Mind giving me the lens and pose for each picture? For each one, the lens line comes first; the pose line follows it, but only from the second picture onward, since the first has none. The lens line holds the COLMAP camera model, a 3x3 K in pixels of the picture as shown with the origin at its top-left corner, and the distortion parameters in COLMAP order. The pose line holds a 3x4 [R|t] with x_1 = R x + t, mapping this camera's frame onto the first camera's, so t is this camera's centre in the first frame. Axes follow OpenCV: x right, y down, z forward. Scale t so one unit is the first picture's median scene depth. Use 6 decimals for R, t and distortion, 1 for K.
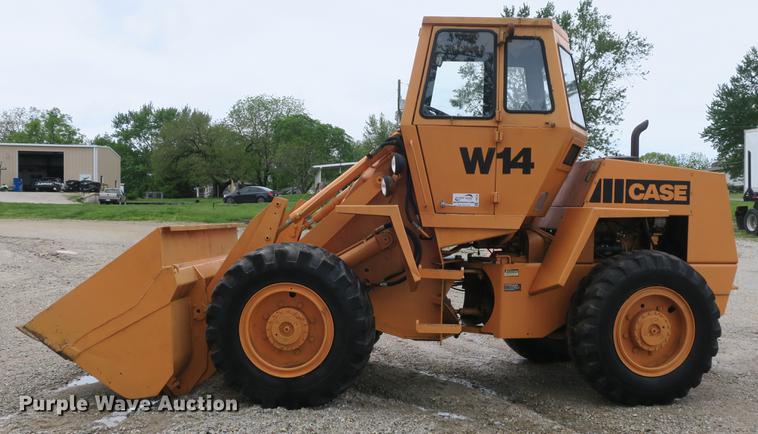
lens RADIAL K [[796.0, 0, 411.5], [0, 796.0, 239.7], [0, 0, 1]] dist [-0.001083, 0.000000]
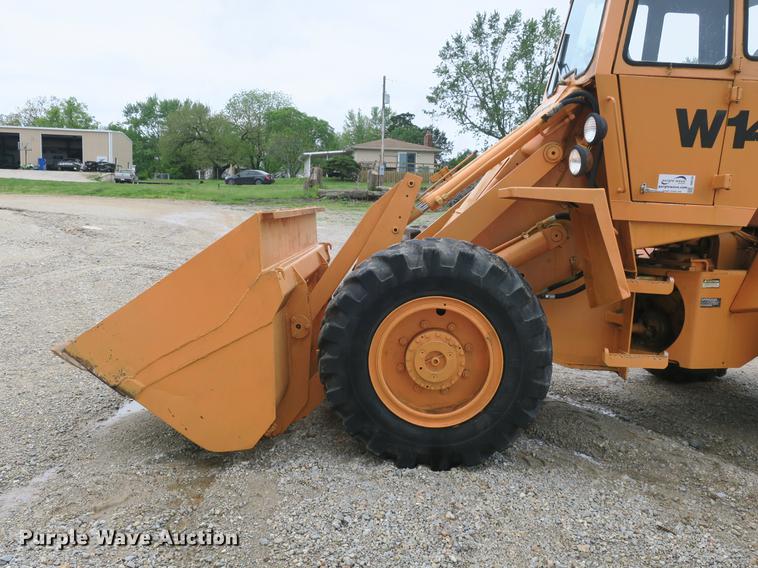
lens RADIAL K [[669.4, 0, 384.8], [0, 669.4, 284.0], [0, 0, 1]] dist [-0.012556, 0.007494]
pose [[0.999671, 0.021452, 0.014068, -0.183551], [-0.022700, 0.995170, 0.095505, -0.010400], [-0.011951, -0.095793, 0.995330, 0.357869]]
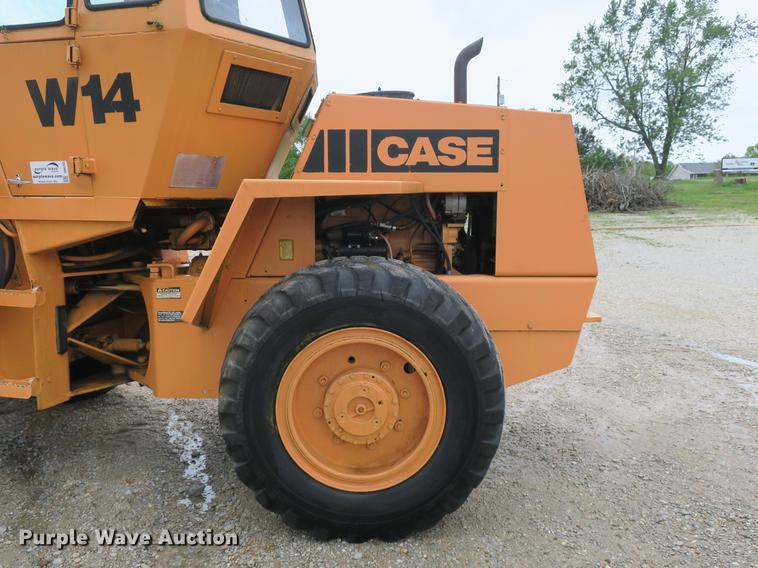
lens RADIAL K [[669.4, 0, 380.1], [0, 669.4, 285.6], [0, 0, 1]] dist [-0.012556, 0.007494]
pose [[0.971755, 0.011453, -0.235712, 0.384027], [0.009815, 0.995996, 0.088857, -0.007372], [0.235786, -0.088661, 0.967752, 0.522097]]
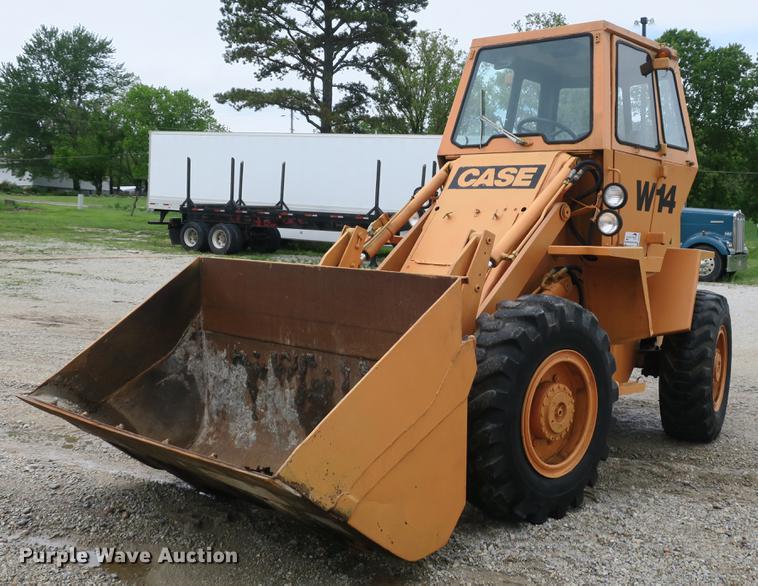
lens RADIAL K [[897.6, 0, 467.8], [0, 897.6, 269.8], [0, 0, 1]] dist [0.019443, 0.000000]
pose [[0.626602, -0.010098, 0.779274, -0.747086], [-0.008809, 0.999760, 0.020039, -0.031694], [-0.779289, -0.019422, 0.626363, 0.471378]]
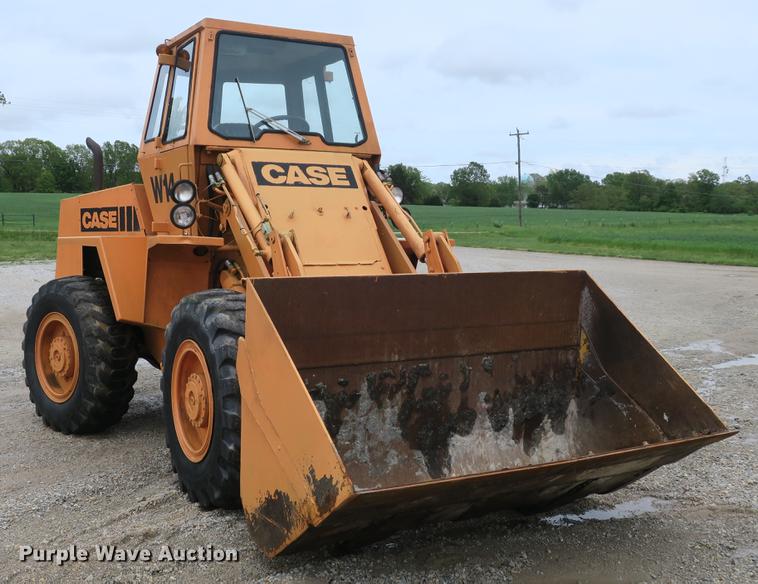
lens RADIAL K [[897.6, 0, 351.7], [0, 897.6, 283.0], [0, 0, 1]] dist [0.019443, 0.000000]
pose [[-0.521755, -0.065366, 0.850588, -0.835070], [0.019928, 0.995854, 0.088754, -0.076774], [-0.852863, 0.063258, -0.518289, 1.439960]]
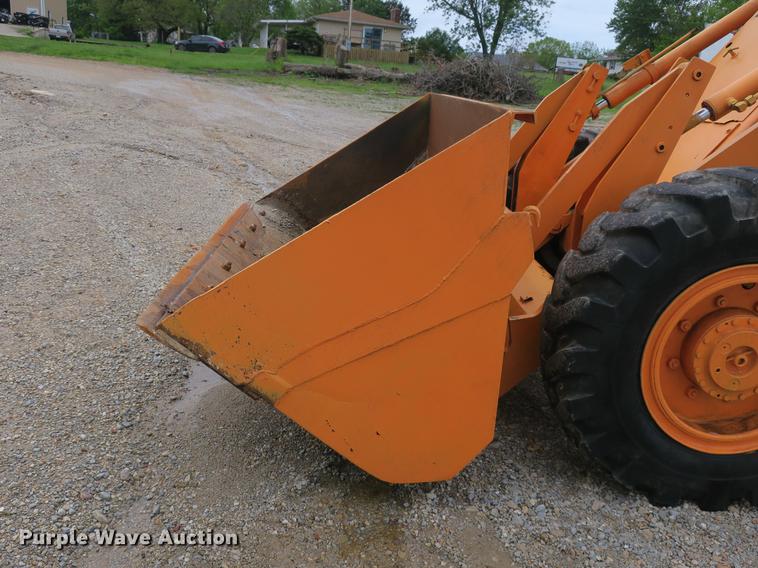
lens RADIAL K [[669.4, 0, 383.1], [0, 669.4, 286.7], [0, 0, 1]] dist [-0.012556, 0.007494]
pose [[0.993107, 0.057716, 0.102019, -0.352082], [-0.082928, 0.961073, 0.263554, -0.012448], [-0.082836, -0.270198, 0.959235, 0.567550]]
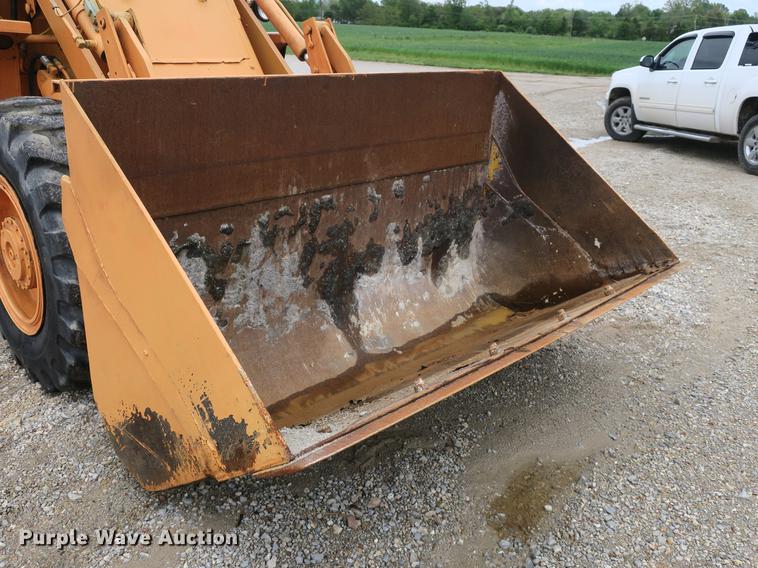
lens RADIAL K [[669.4, 0, 380.4], [0, 669.4, 282.4], [0, 0, 1]] dist [-0.012556, 0.007494]
pose [[-0.733165, -0.253555, 0.631014, -0.559848], [-0.003343, 0.929225, 0.369499, -0.050966], [-0.680042, 0.268795, -0.682123, 1.299376]]
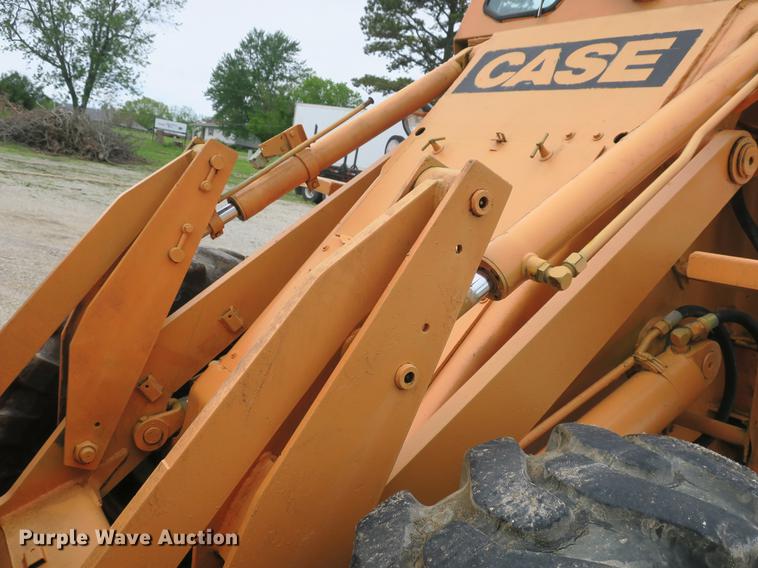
lens RADIAL K [[669.4, 0, 383.2], [0, 669.4, 281.9], [0, 0, 1]] dist [-0.012556, 0.007494]
pose [[0.784716, 0.047734, 0.618014, -0.262195], [-0.142569, 0.984199, 0.105008, -0.036467], [-0.603237, -0.170511, 0.779122, 0.820362]]
